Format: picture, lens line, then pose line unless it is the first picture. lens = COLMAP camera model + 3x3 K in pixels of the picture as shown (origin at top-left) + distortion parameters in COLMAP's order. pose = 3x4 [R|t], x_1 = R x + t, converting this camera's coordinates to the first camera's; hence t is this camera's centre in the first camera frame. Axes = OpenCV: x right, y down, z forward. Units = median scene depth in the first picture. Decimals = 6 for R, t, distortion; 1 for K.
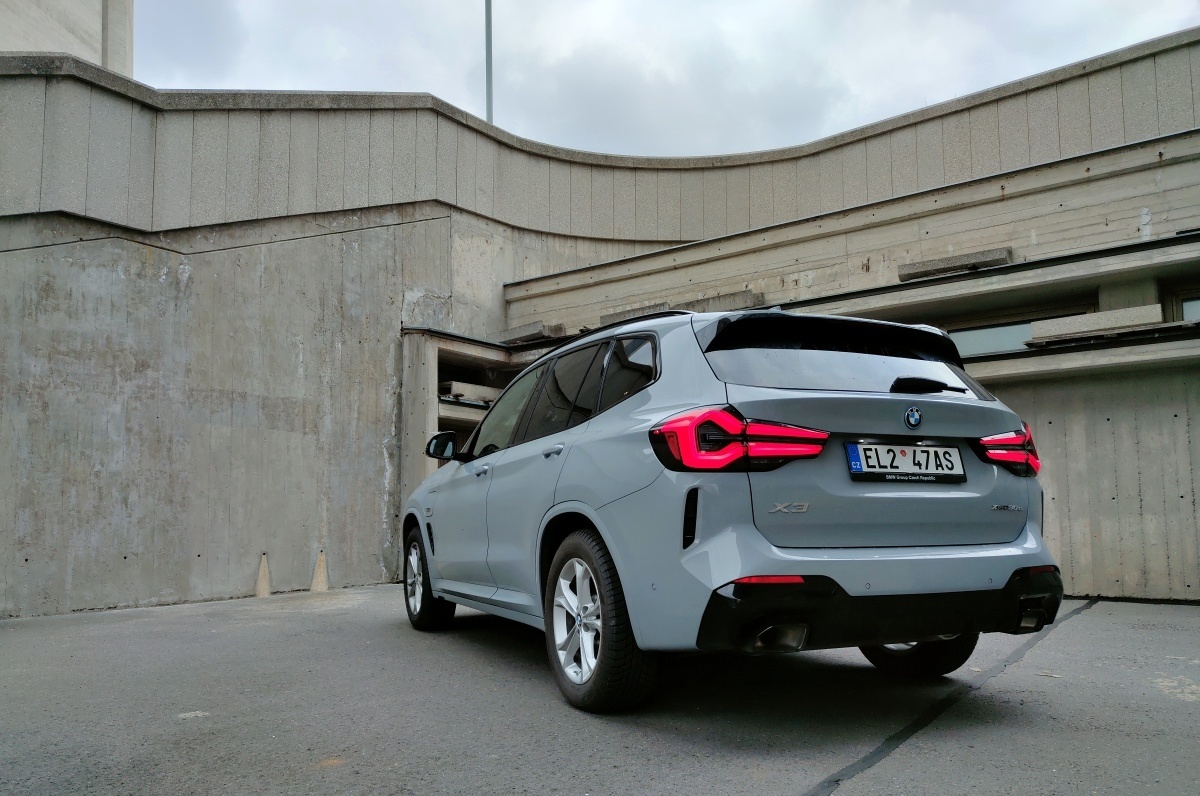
lens RADIAL K [[896.9, 0, 613.8], [0, 896.9, 436.2], [0, 0, 1]] dist [0.087721, -0.080117]
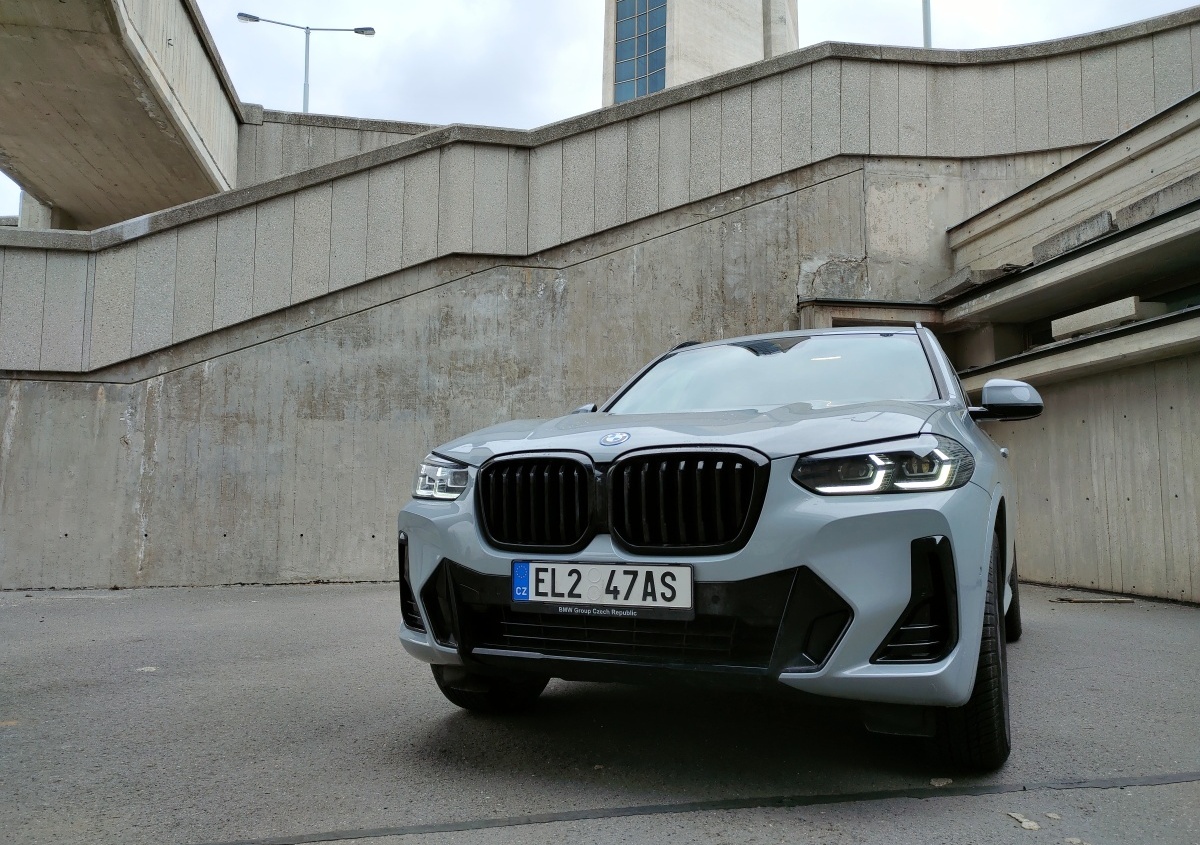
lens RADIAL K [[898.5, 0, 605.0], [0, 898.5, 421.8], [0, 0, 1]] dist [0.064692, -0.050945]
pose [[0.718844, -0.059172, -0.692649, 0.293246], [0.056586, 0.998045, -0.026536, 0.018415], [0.692865, -0.020119, 0.720787, 0.214900]]
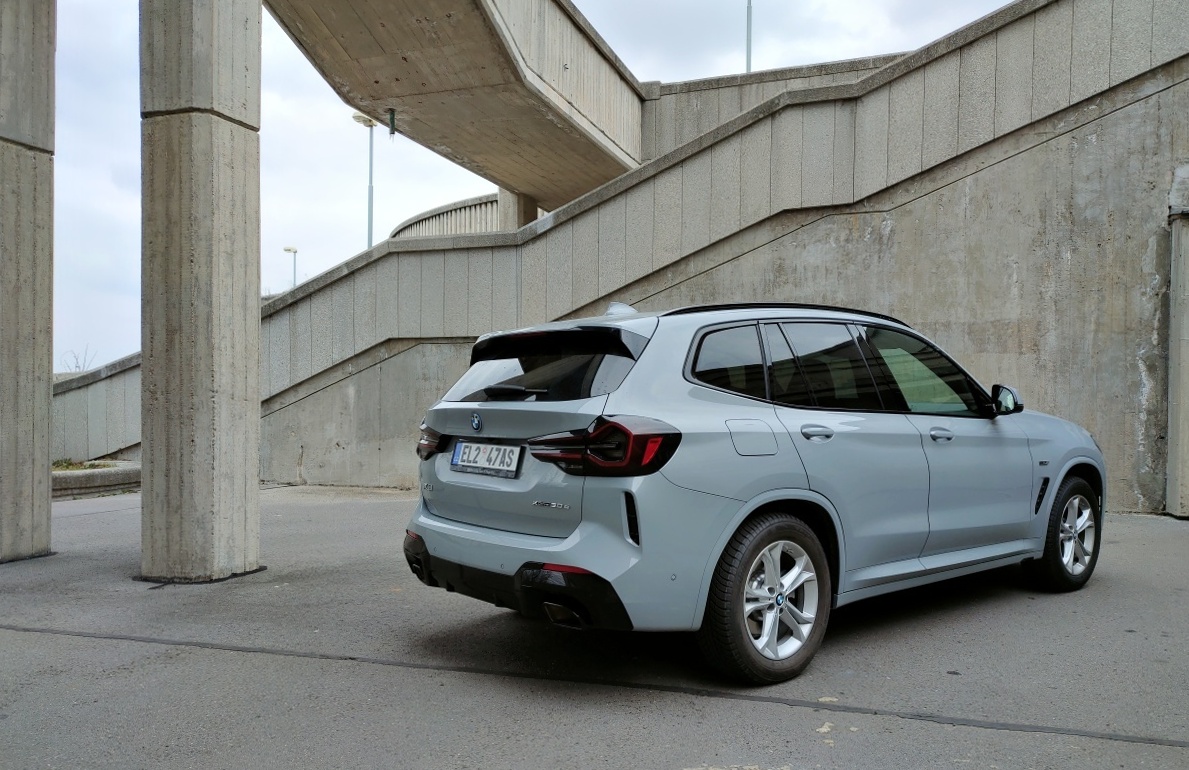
lens RADIAL K [[902.3, 0, 602.0], [0, 902.3, 402.6], [0, 0, 1]] dist [0.070417, -0.059447]
pose [[0.262489, 0.010822, -0.964874, 0.513090], [0.087268, 0.995573, 0.034907, -0.024398], [0.960981, -0.093365, 0.260382, 0.288501]]
